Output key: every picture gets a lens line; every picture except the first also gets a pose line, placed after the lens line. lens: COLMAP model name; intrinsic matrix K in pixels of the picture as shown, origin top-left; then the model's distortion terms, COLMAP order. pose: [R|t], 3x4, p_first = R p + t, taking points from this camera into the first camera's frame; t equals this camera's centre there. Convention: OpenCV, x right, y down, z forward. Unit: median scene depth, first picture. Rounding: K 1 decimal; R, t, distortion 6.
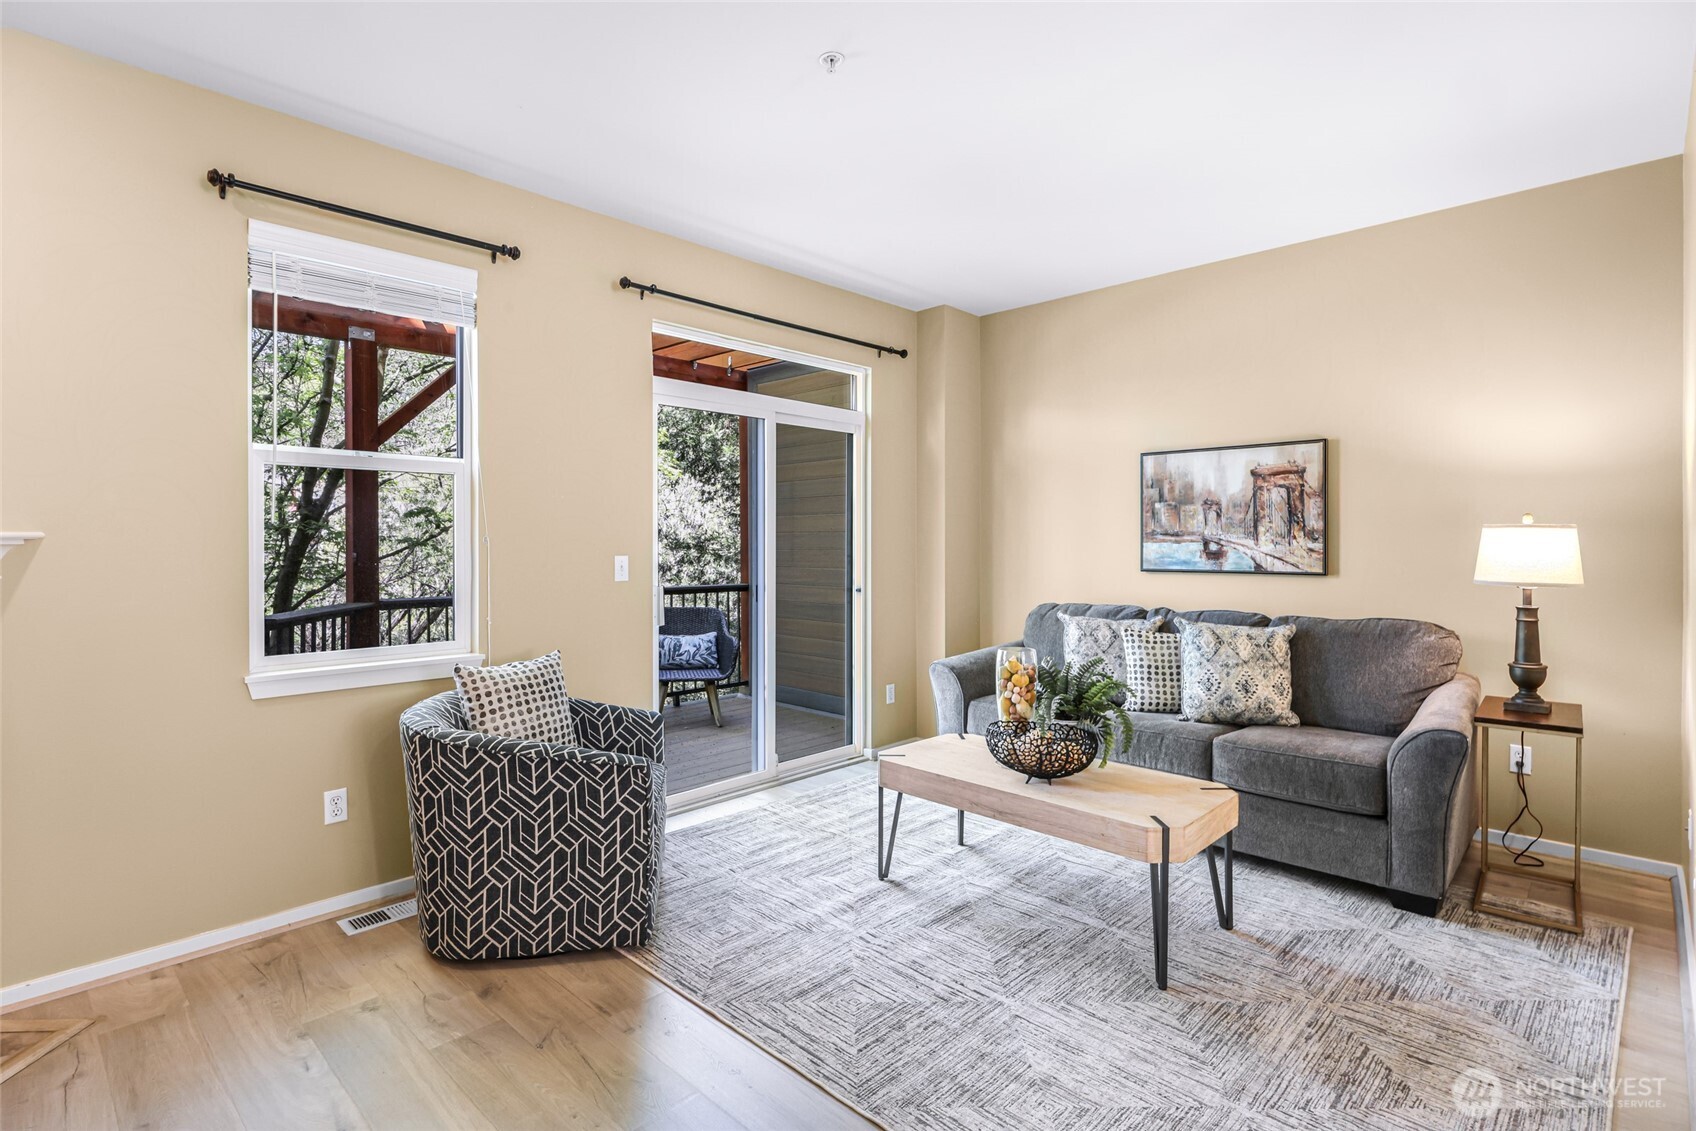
lens RADIAL K [[827.2, 0, 847.6], [0, 827.2, 541.5], [0, 0, 1]] dist [0.006608, -0.000672]
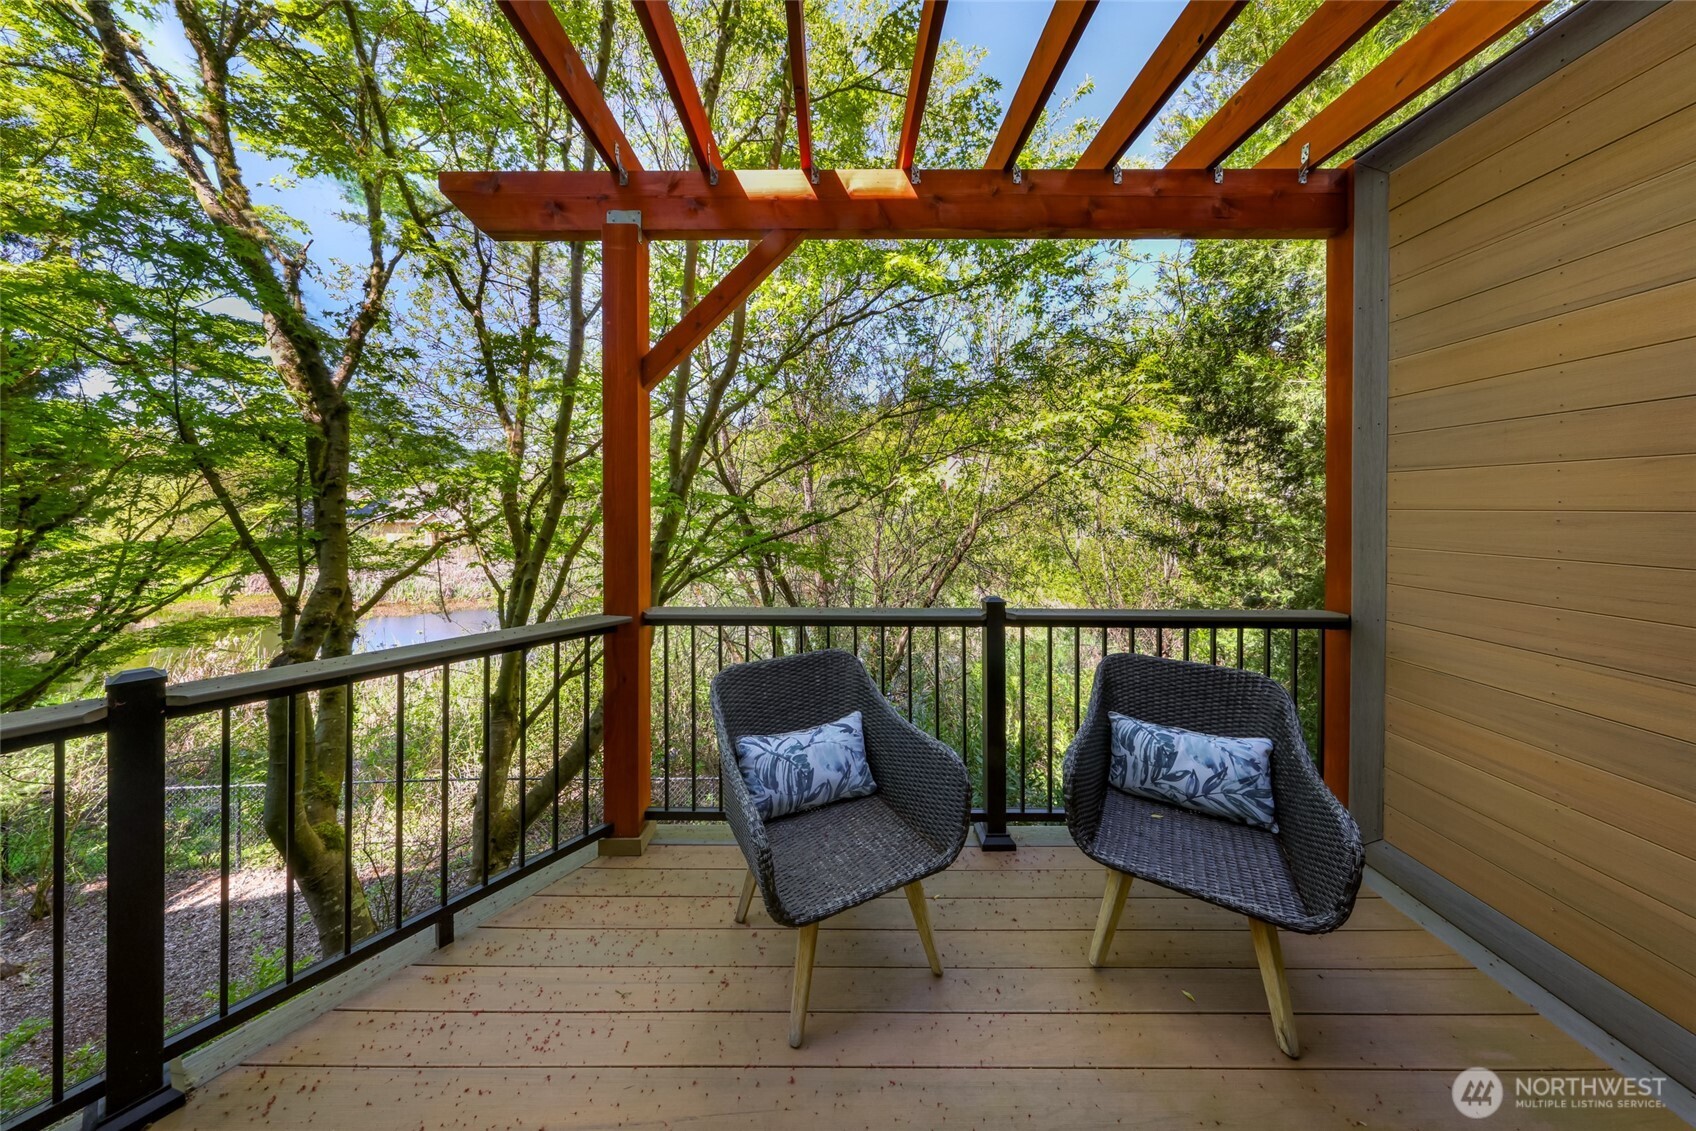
lens RADIAL K [[532.8, 0, 836.3], [0, 532.8, 504.7], [0, 0, 1]] dist [-0.000450, -0.000018]
pose [[0.694374, 0.006262, -0.719587, -0.248701], [-0.007212, 0.999972, 0.001743, -0.025817], [0.719578, 0.003979, 0.694400, 1.371728]]
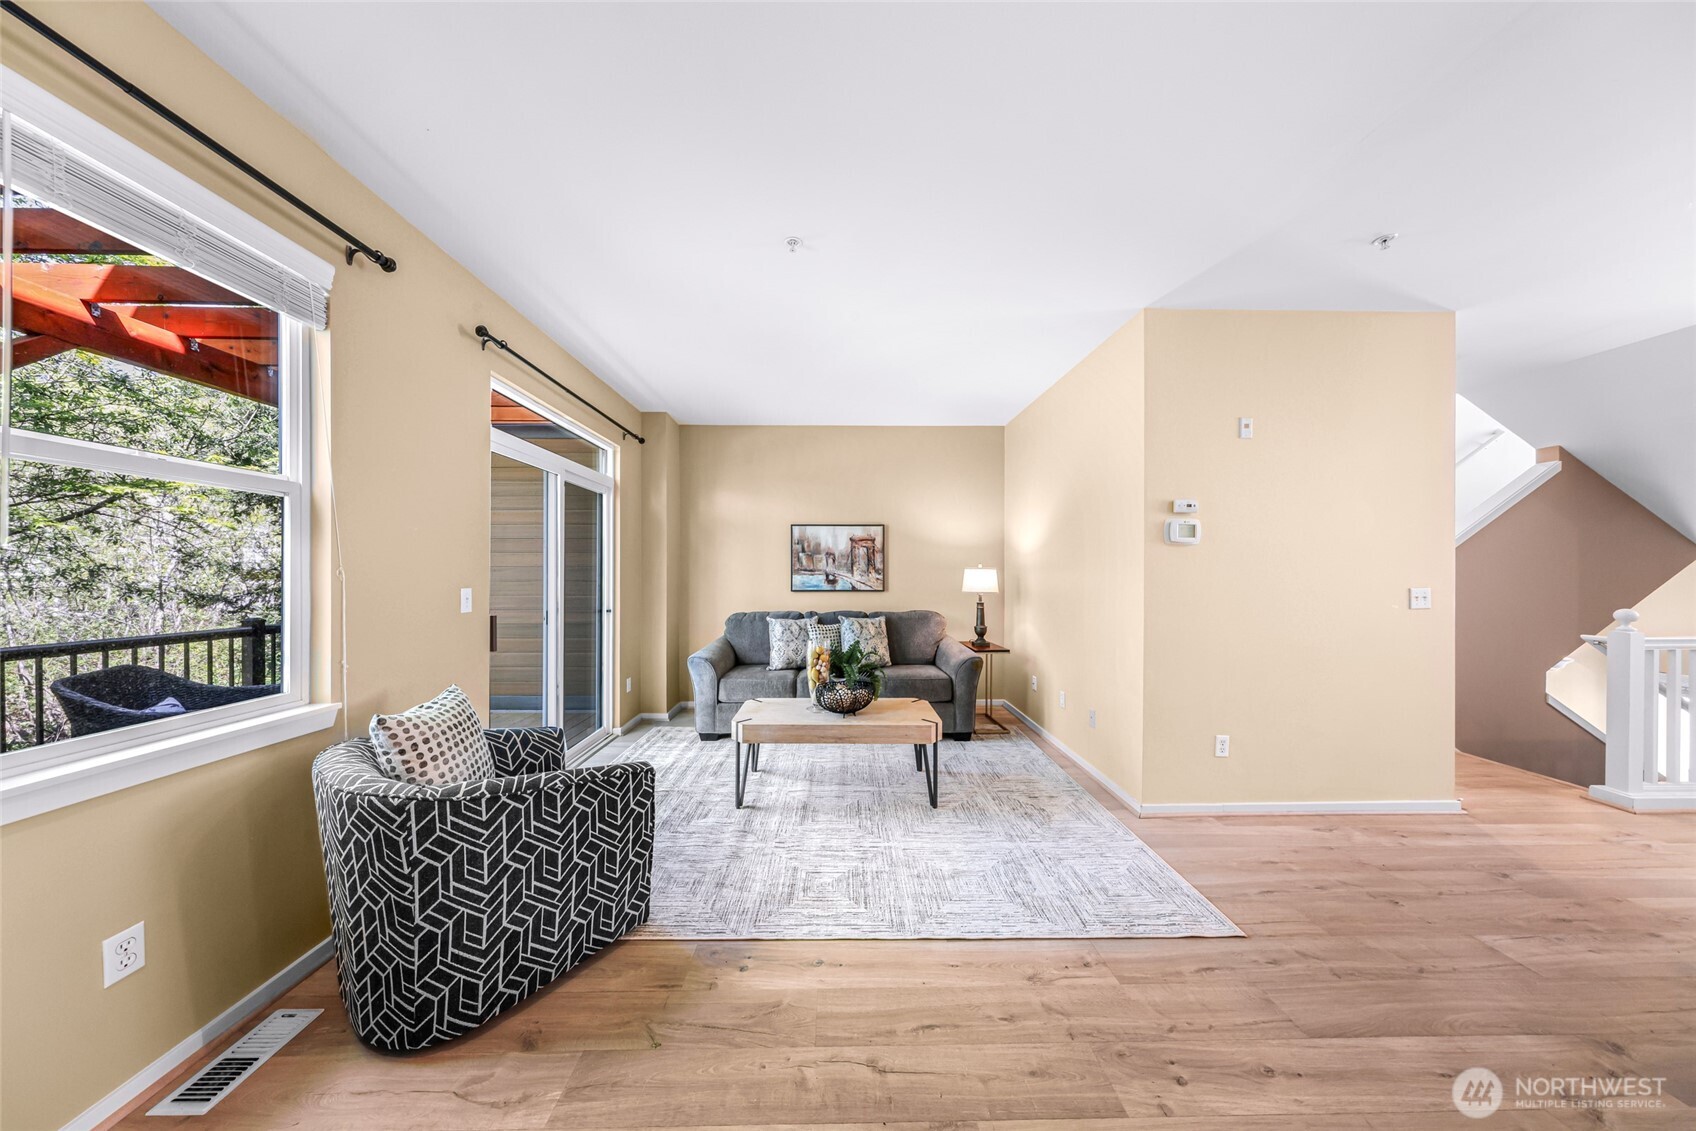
lens RADIAL K [[497.7, 0, 845.2], [0, 497.7, 570.4], [0, 0, 1]] dist [-0.000555, 0.000011]
pose [[0.707225, 0.006224, 0.706961, -0.470523], [-0.001443, 0.999972, -0.007360, -0.001826], [-0.706987, 0.004186, 0.707214, 0.264329]]
